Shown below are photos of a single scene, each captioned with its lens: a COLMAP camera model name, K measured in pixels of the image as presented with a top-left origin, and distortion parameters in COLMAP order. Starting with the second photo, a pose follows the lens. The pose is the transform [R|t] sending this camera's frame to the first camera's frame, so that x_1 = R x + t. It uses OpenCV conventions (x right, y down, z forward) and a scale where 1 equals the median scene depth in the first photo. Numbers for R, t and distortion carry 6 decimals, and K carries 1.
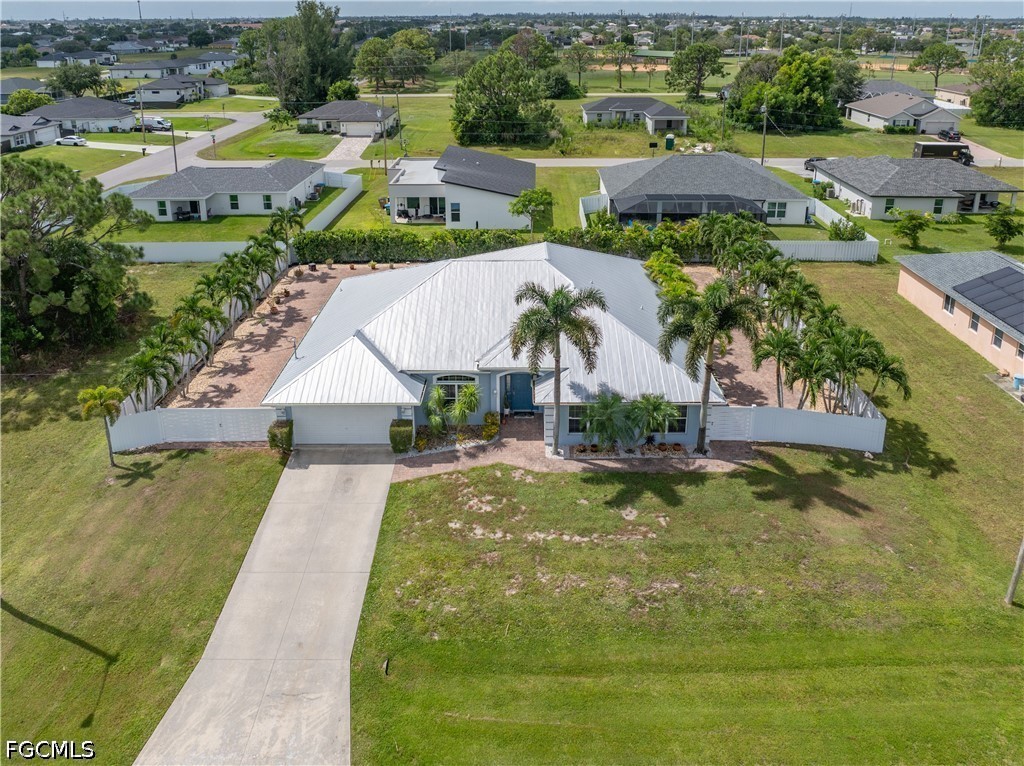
lens RADIAL K [[754.6, 0, 516.9], [0, 754.6, 237.1], [0, 0, 1]] dist [-0.023407, -0.005062]
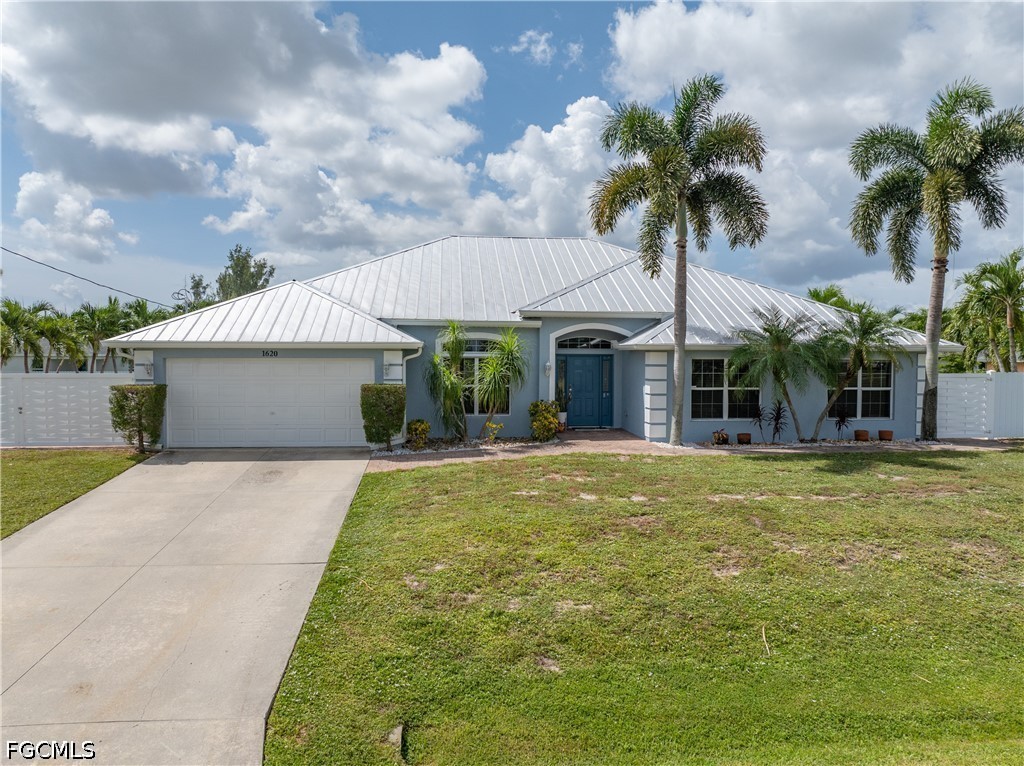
lens RADIAL K [[721.3, 0, 510.4], [0, 721.3, 379.4], [0, 0, 1]] dist [-0.034486, -0.003554]
pose [[0.994937, 0.004116, 0.100414, -0.117152], [0.021449, 0.967442, -0.252182, 0.371253], [-0.098183, 0.253059, 0.962456, 0.518254]]
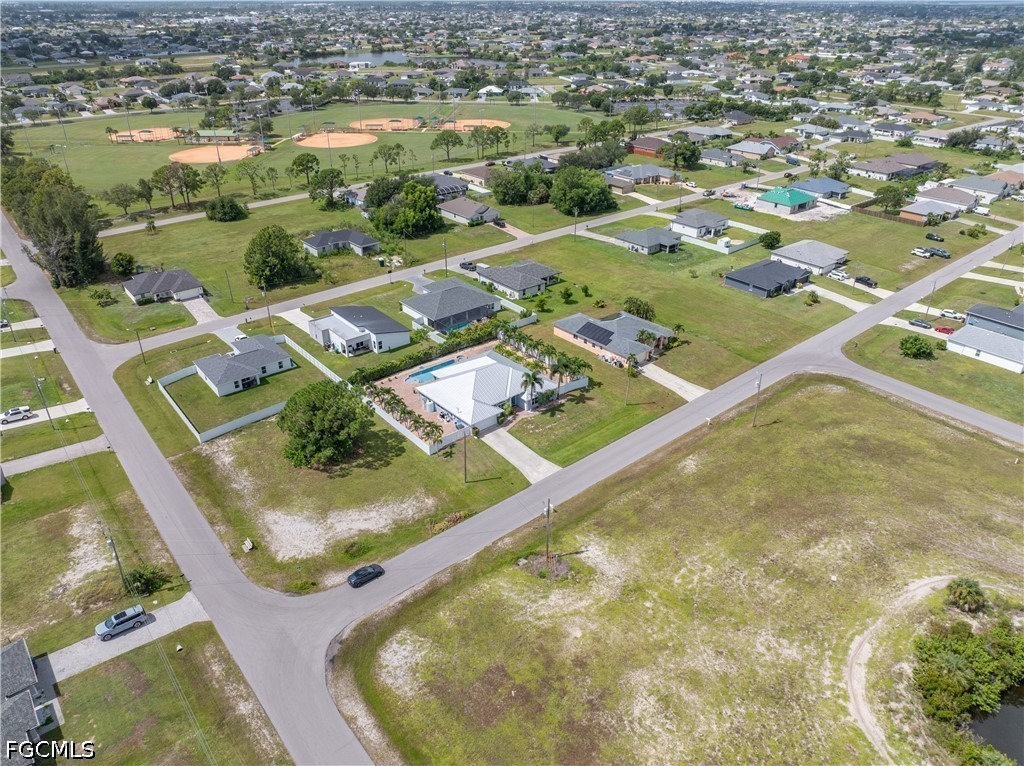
lens RADIAL K [[721.3, 0, 510.4], [0, 721.3, 379.4], [0, 0, 1]] dist [-0.034486, -0.003554]
pose [[0.763594, -0.304691, 0.569287, -2.132127], [0.181255, 0.947361, 0.263922, -0.886358], [-0.619734, -0.098343, 0.778626, -1.849784]]
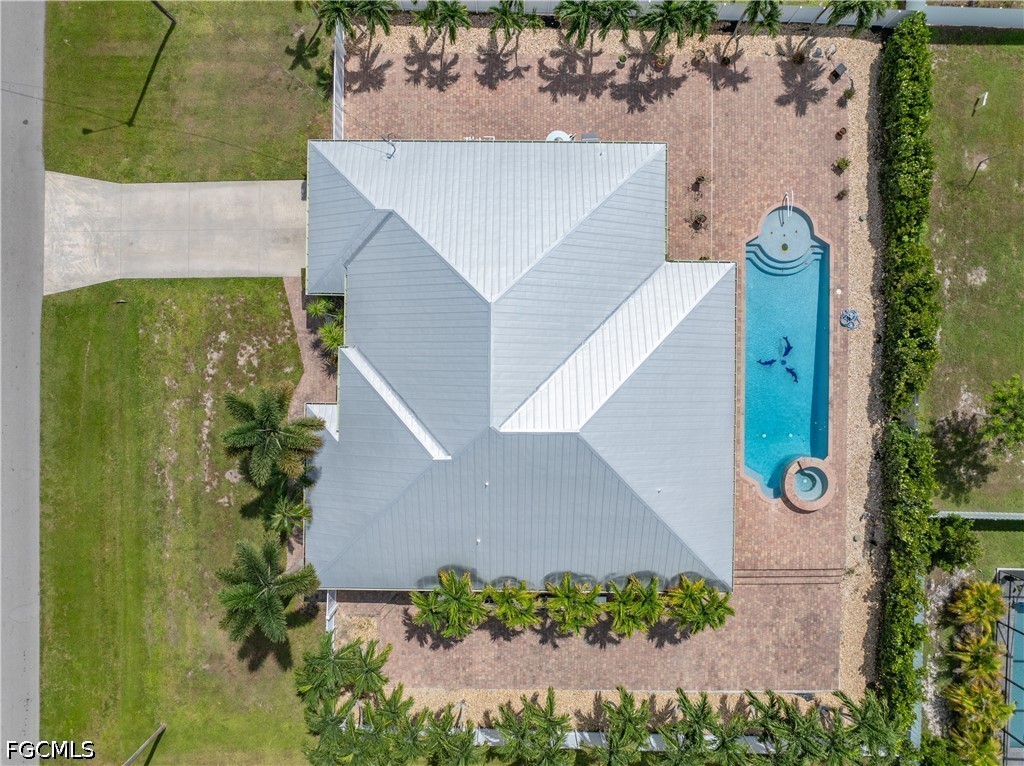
lens RADIAL K [[721.3, 0, 510.4], [0, 721.3, 379.4], [0, 0, 1]] dist [-0.034486, -0.003554]
pose [[-0.008021, 0.999959, 0.004263, -0.016641], [-0.280674, -0.006343, 0.959782, -0.804886], [0.959770, 0.006502, 0.280714, 0.988411]]
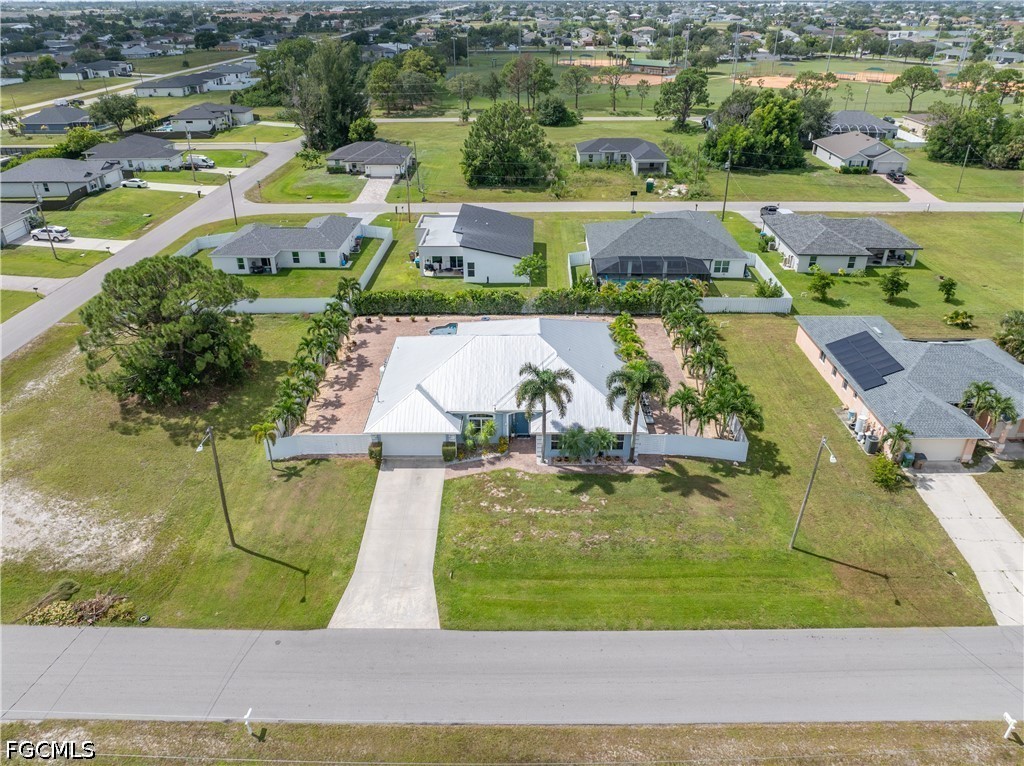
lens RADIAL K [[721.3, 0, 510.4], [0, 721.3, 379.4], [0, 0, 1]] dist [-0.034486, -0.003554]
pose [[0.999957, 0.001925, -0.009094, -0.005549], [0.000004, 0.978215, 0.207593, -0.216917], [0.009295, -0.207584, 0.978173, -0.504852]]
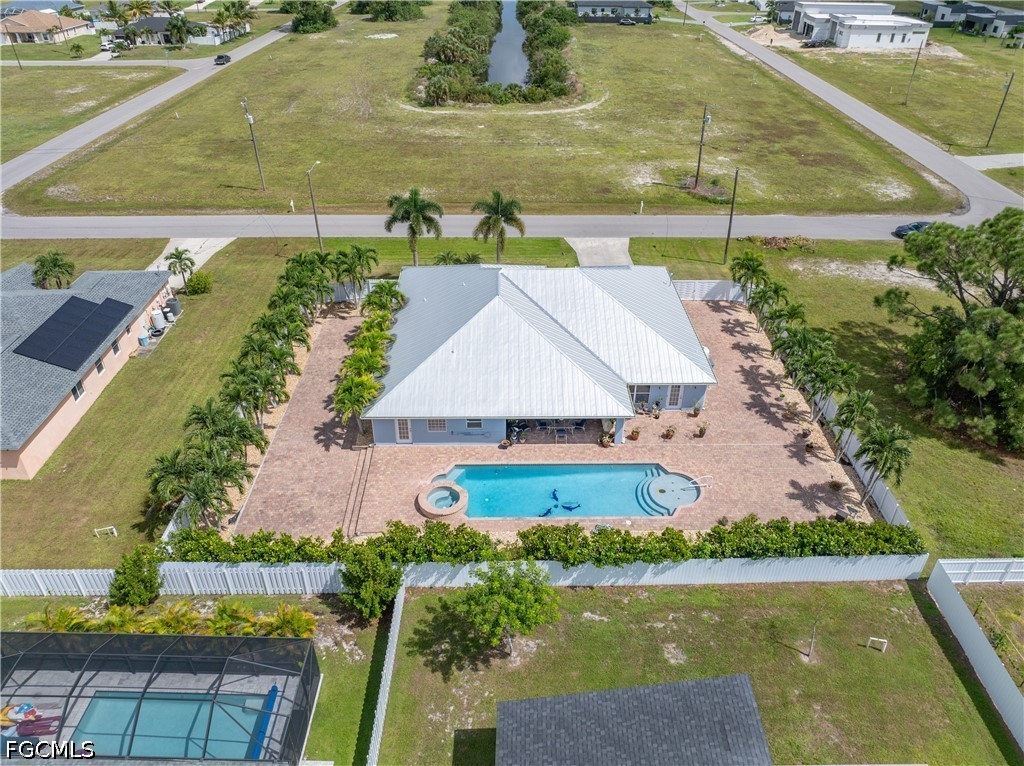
lens RADIAL K [[721.3, 0, 510.4], [0, 721.3, 379.4], [0, 0, 1]] dist [-0.034486, -0.003554]
pose [[-0.999950, 0.003538, -0.009338, 0.043218], [-0.004868, 0.643774, 0.765200, -0.898605], [0.008719, 0.765207, -0.643725, 2.285218]]
